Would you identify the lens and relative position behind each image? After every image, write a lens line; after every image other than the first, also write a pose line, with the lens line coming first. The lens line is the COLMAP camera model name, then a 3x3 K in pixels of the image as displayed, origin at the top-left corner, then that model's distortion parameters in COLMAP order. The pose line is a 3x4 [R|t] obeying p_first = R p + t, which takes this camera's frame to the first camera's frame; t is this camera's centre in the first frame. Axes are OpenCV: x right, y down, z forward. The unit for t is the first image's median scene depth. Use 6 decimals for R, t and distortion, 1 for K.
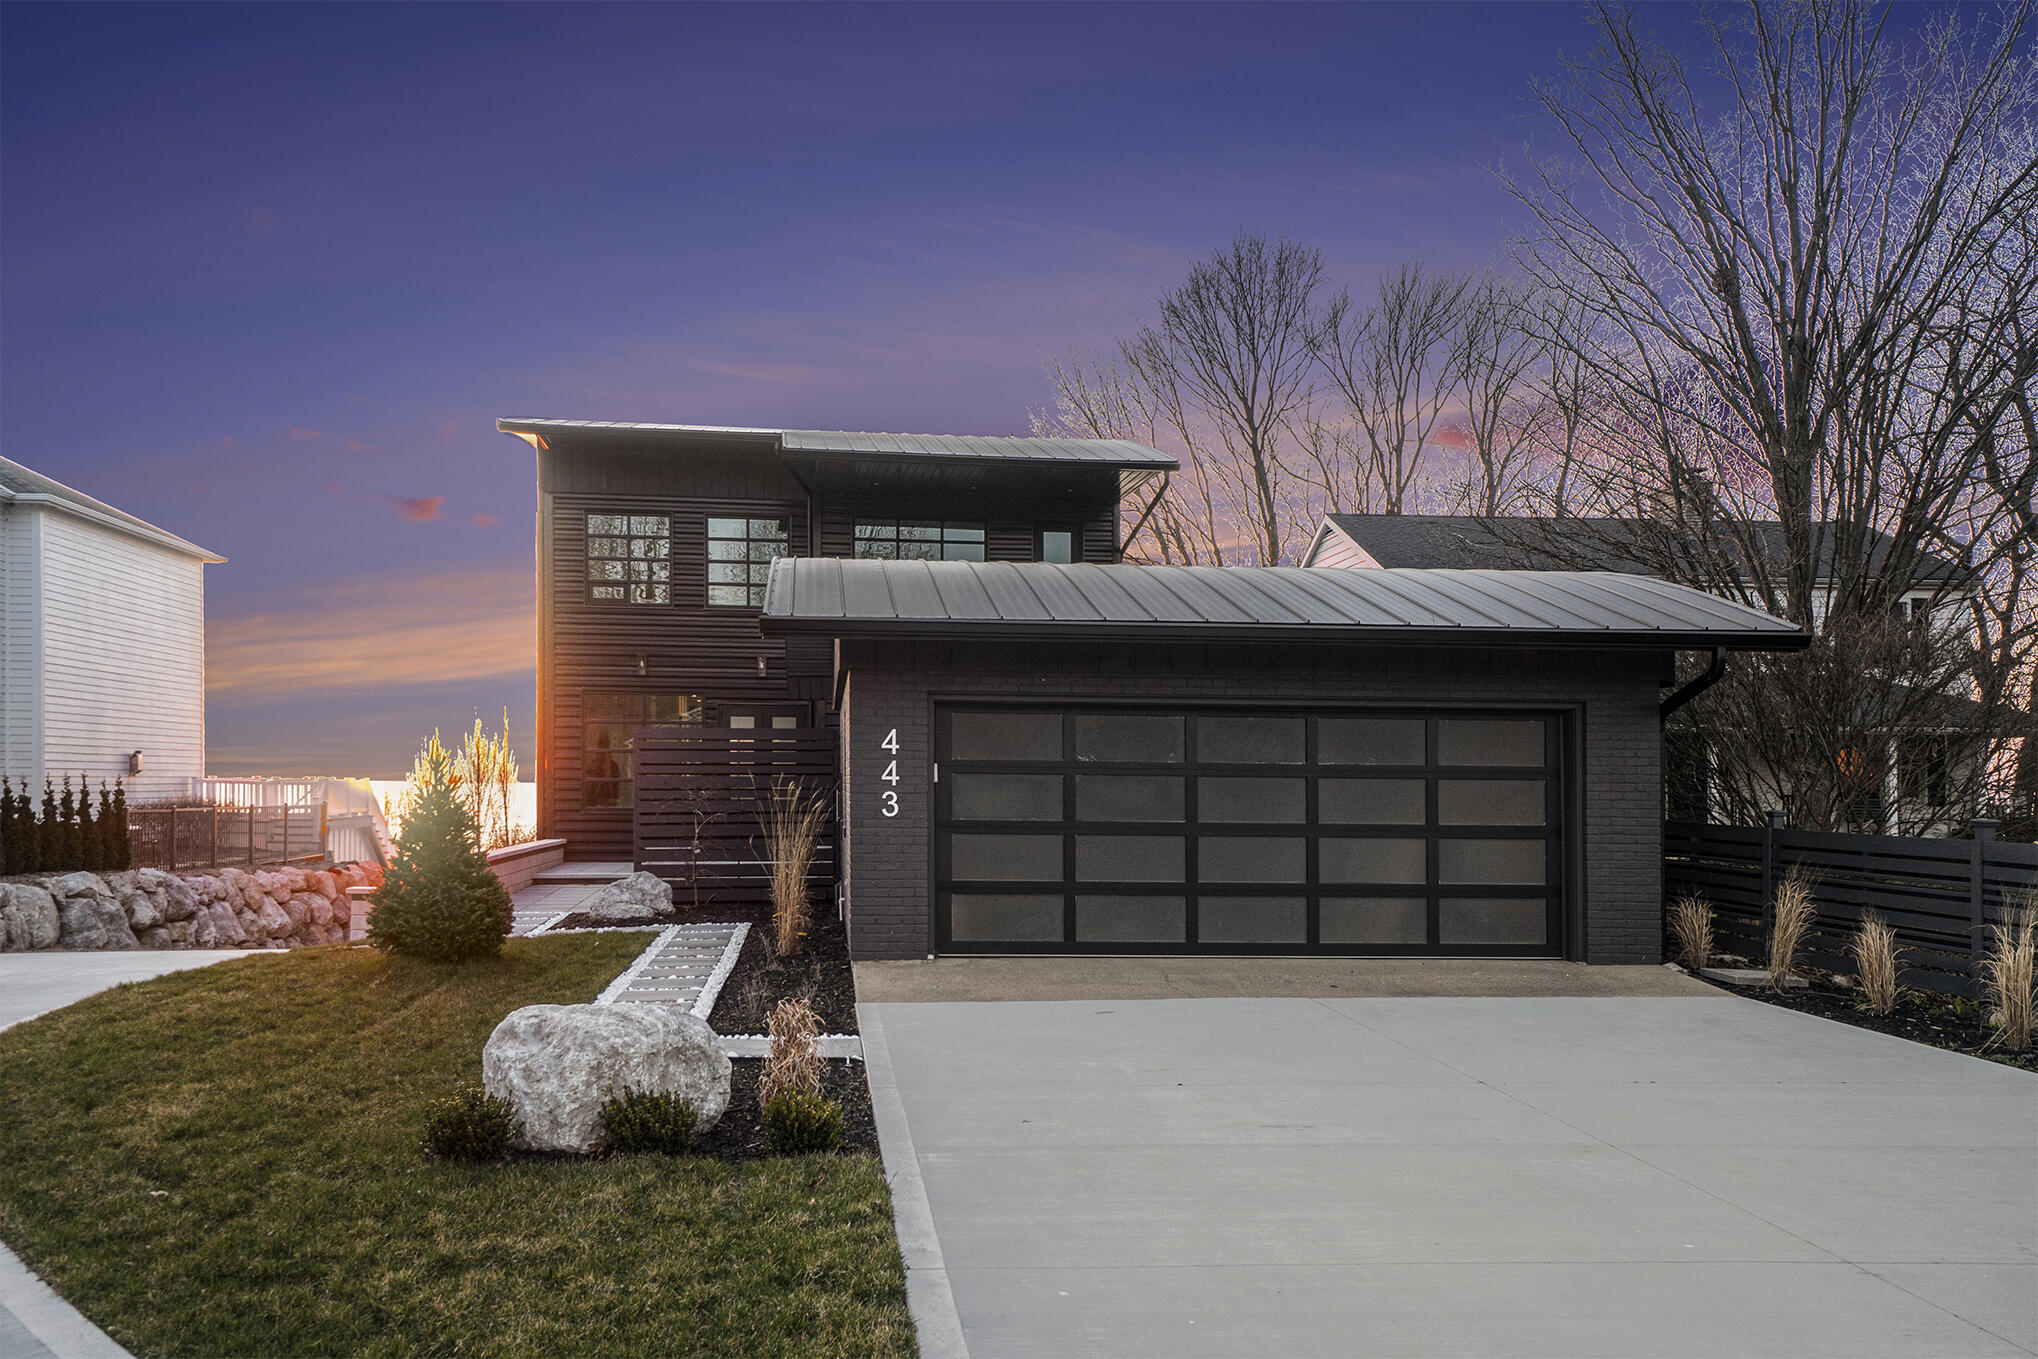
lens RADIAL K [[1625.0, 0, 1018.9], [0, 1625.0, 693.0], [0, 0, 1]] dist [0.010313, 0.007320]
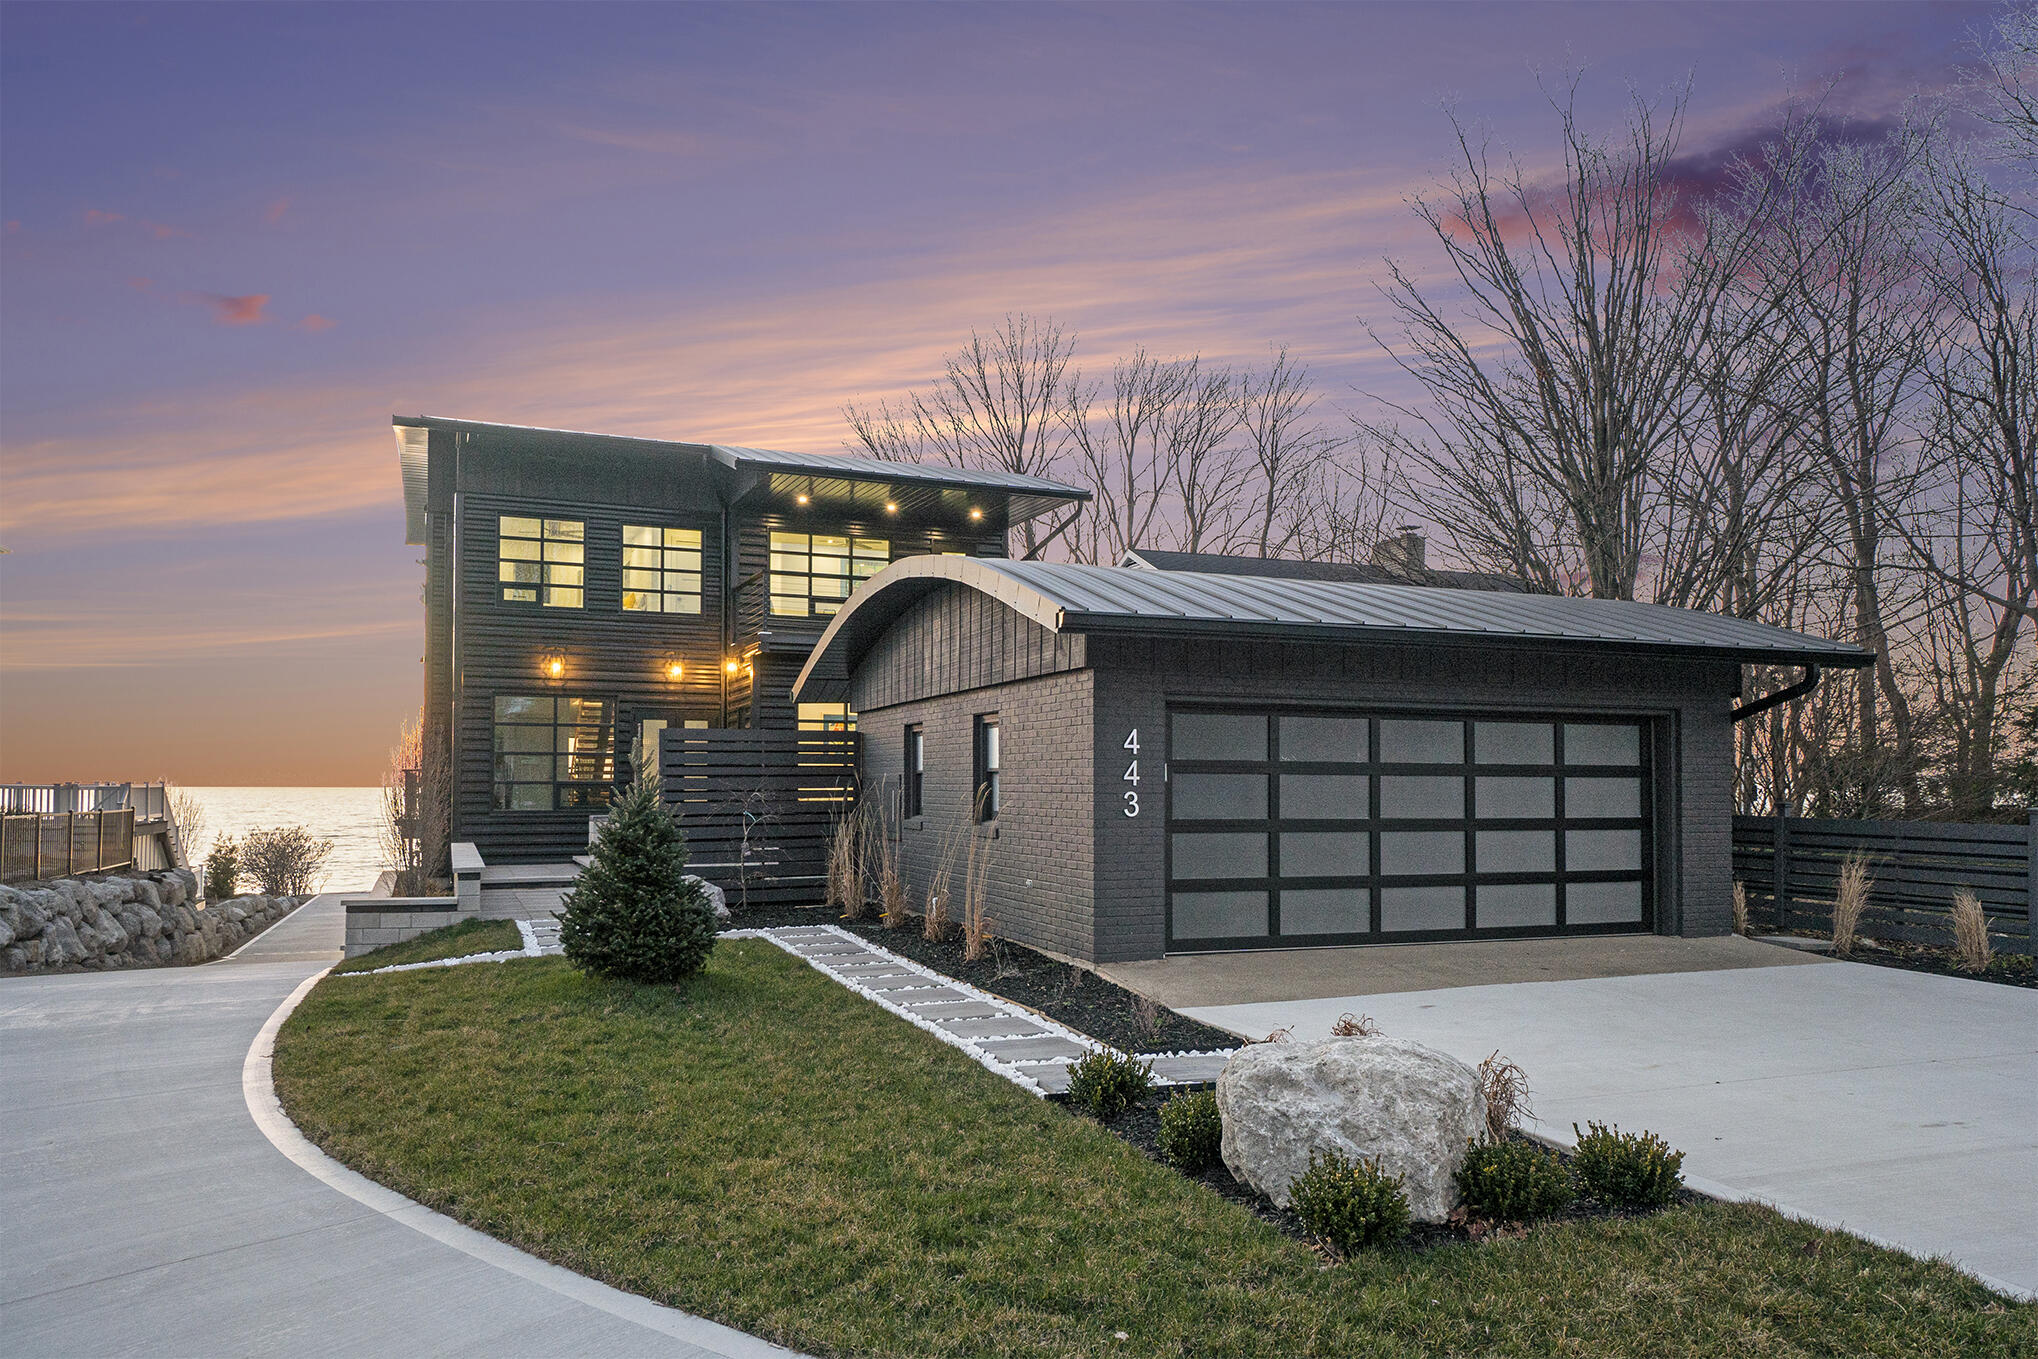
lens RADIAL K [[1374.3, 0, 1018.0], [0, 1374.3, 672.5], [0, 0, 1]] dist [0.010172, -0.001390]
pose [[0.962931, 0.014947, 0.269334, -0.354639], [-0.008638, 0.999660, -0.024592, 0.008359], [-0.269611, 0.021353, 0.962733, 0.190684]]
